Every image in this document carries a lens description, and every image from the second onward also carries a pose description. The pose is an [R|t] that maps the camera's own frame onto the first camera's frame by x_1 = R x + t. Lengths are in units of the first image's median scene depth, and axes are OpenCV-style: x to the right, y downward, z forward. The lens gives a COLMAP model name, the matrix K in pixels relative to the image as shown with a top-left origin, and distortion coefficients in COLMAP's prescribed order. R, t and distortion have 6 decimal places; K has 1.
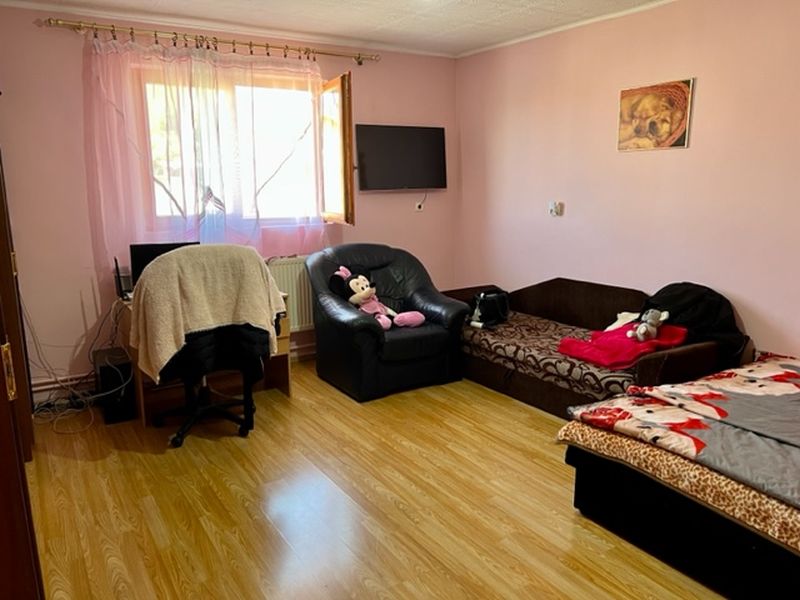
lens RADIAL K [[603.7, 0, 399.0], [0, 603.7, 300.9], [0, 0, 1]] dist [0.055609, -0.063488]
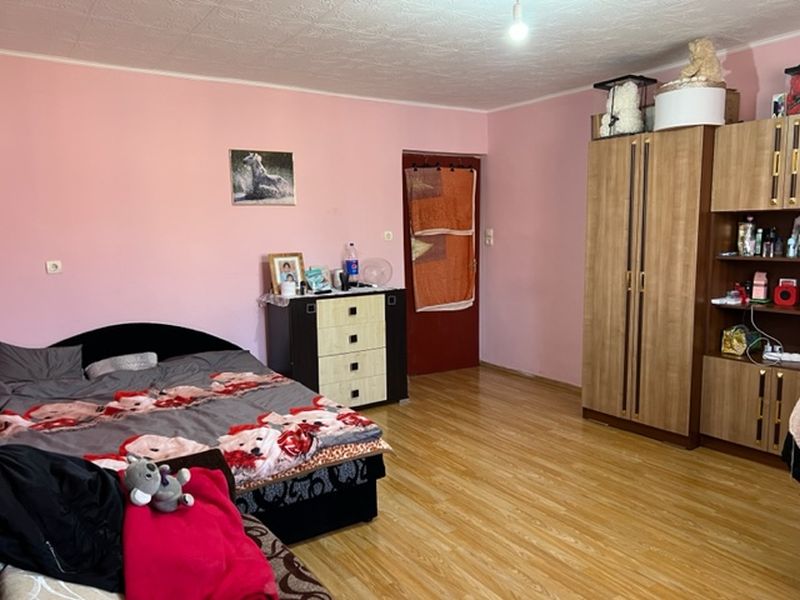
lens RADIAL K [[603.7, 0, 399.1], [0, 603.7, 300.9], [0, 0, 1]] dist [0.055609, -0.063488]
pose [[-0.999367, 0.030939, -0.017571, 0.238772], [0.024112, 0.952058, 0.304966, -0.337521], [0.026164, 0.304349, -0.952201, 1.794679]]
